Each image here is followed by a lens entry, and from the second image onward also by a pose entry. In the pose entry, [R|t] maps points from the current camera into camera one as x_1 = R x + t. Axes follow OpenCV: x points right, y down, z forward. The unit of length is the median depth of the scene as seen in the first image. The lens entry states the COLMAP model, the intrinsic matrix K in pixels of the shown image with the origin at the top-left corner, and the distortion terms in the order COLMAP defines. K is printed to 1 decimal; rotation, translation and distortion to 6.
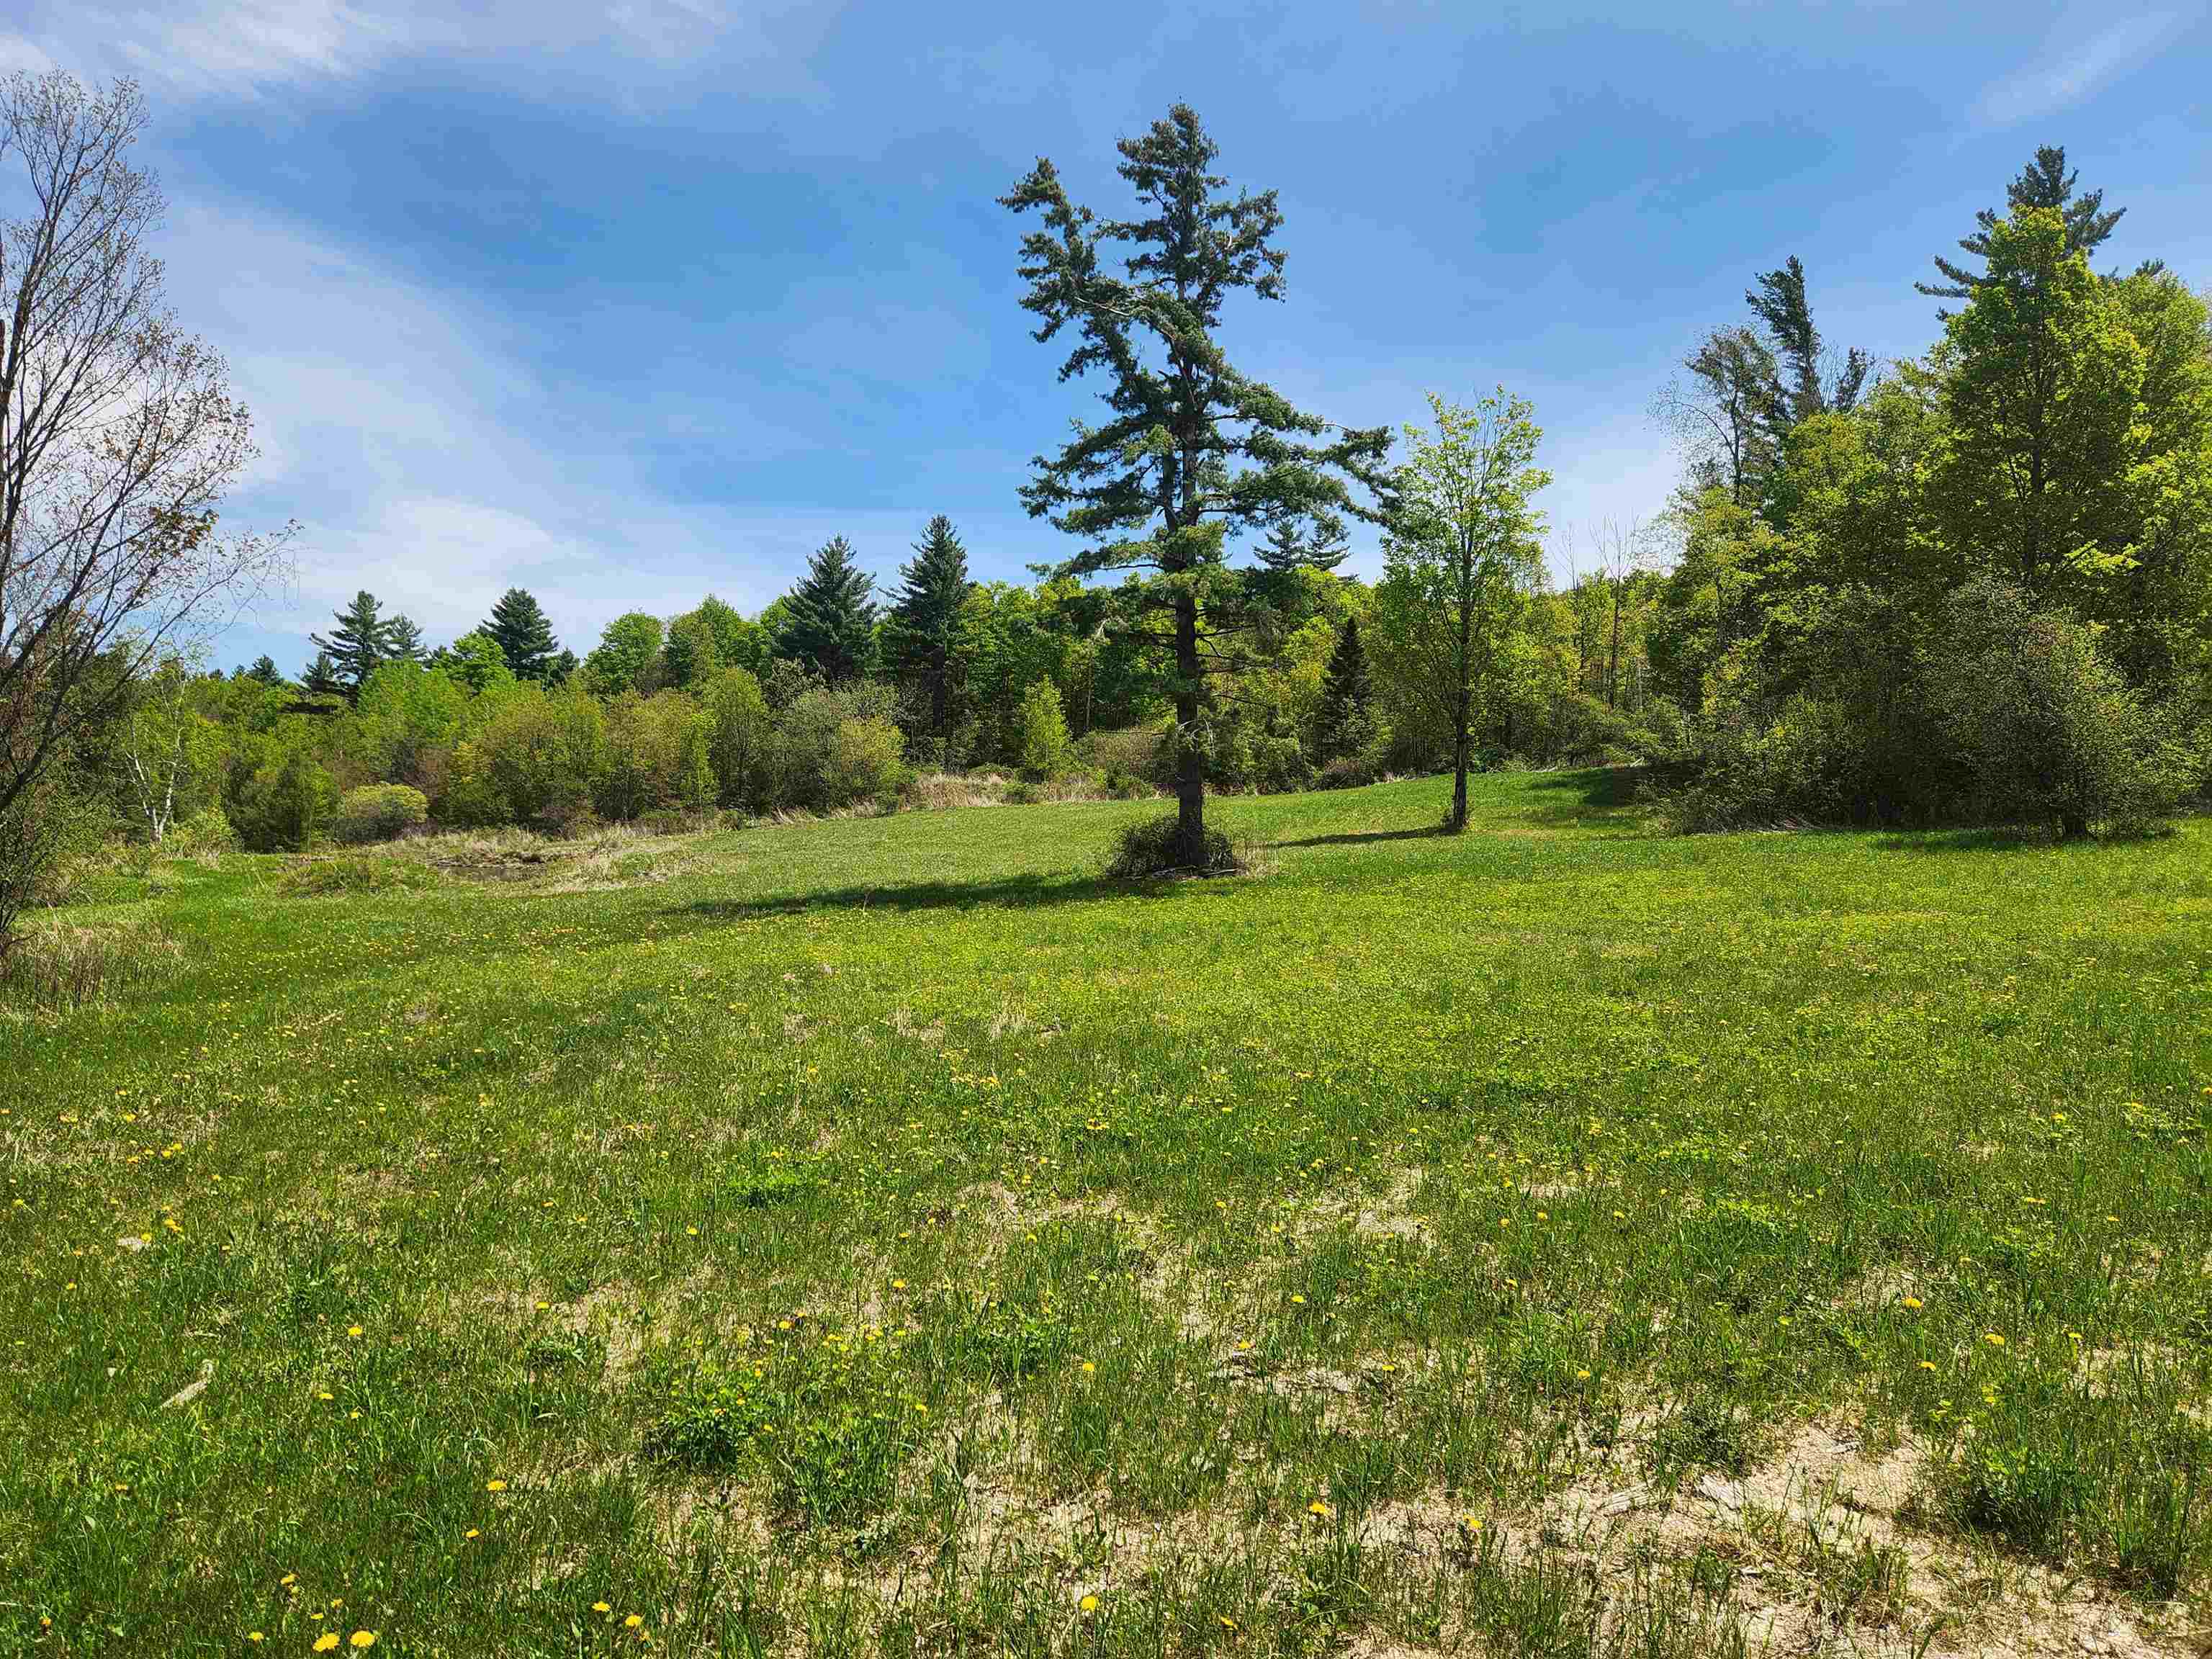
lens RADIAL K [[1475.6, 0, 1075.6], [0, 1475.6, 817.7], [0, 0, 1]] dist [0.077509, -0.062779]
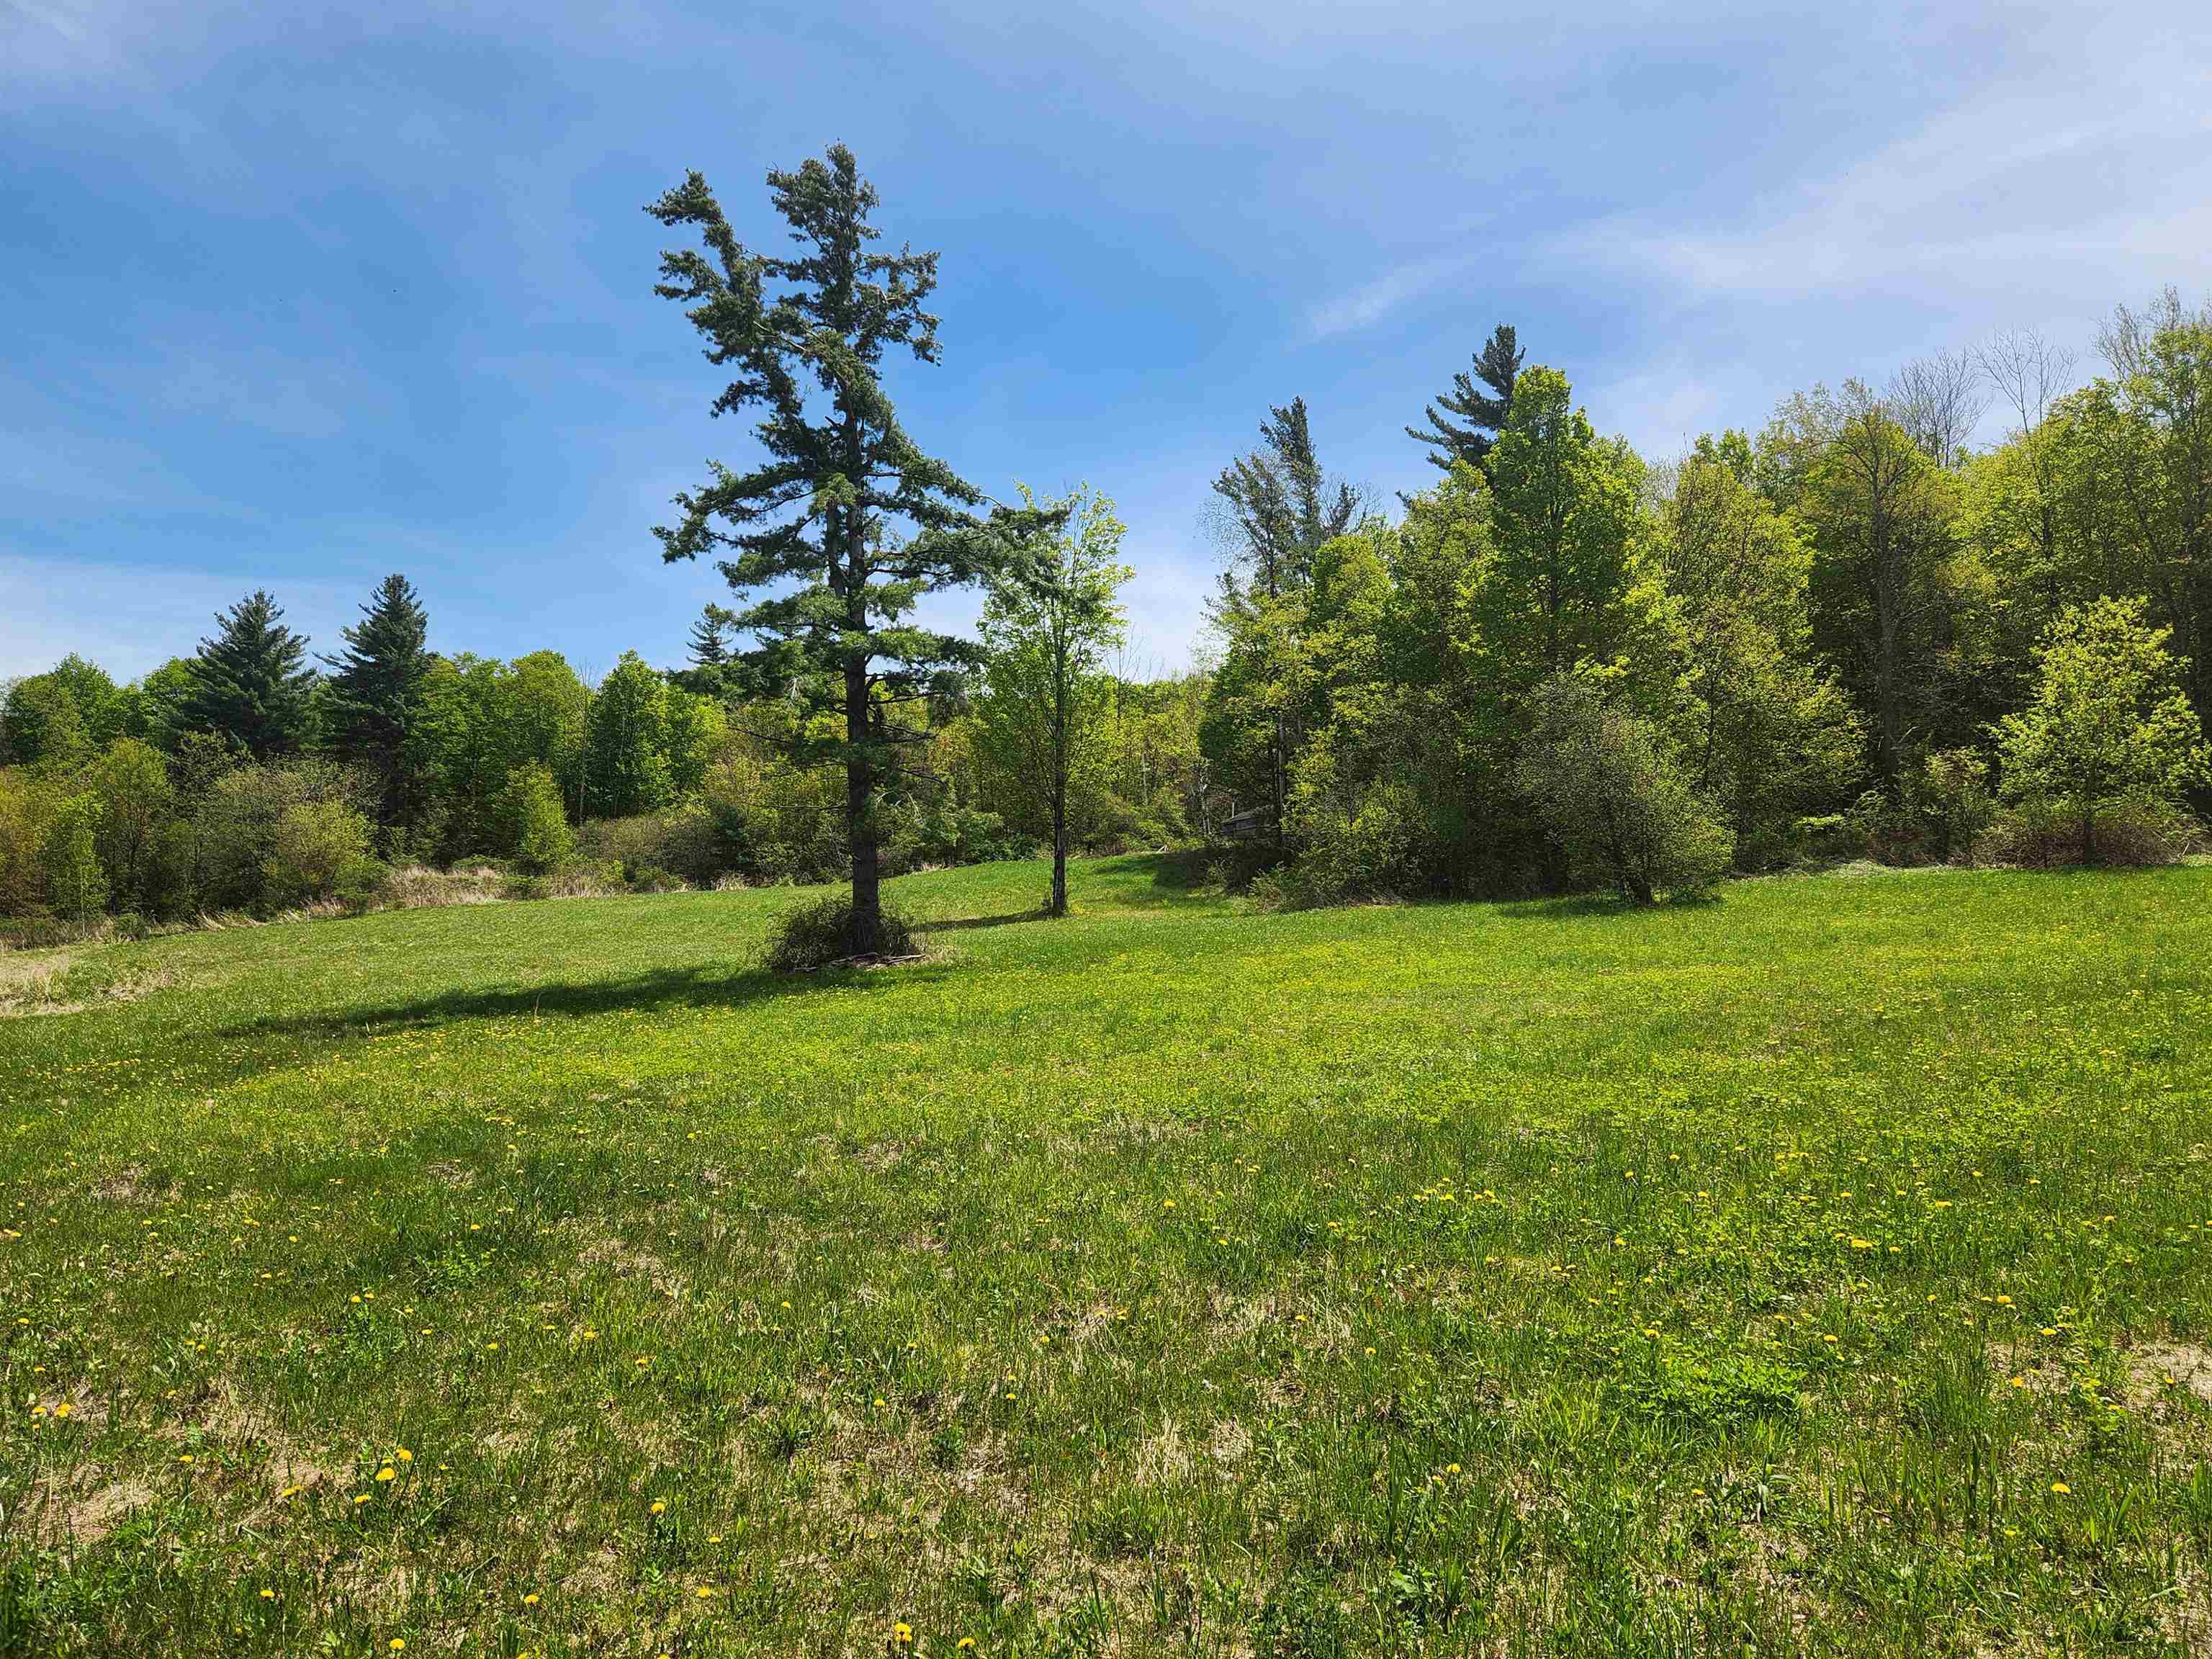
lens RADIAL K [[1471.9, 0, 1086.0], [0, 1471.9, 794.6], [0, 0, 1]] dist [0.091008, -0.080278]
pose [[0.924164, 0.011432, 0.381825, -0.121069], [0.020173, 0.996697, -0.078667, 0.008143], [-0.381463, 0.080404, 0.920881, 0.088847]]
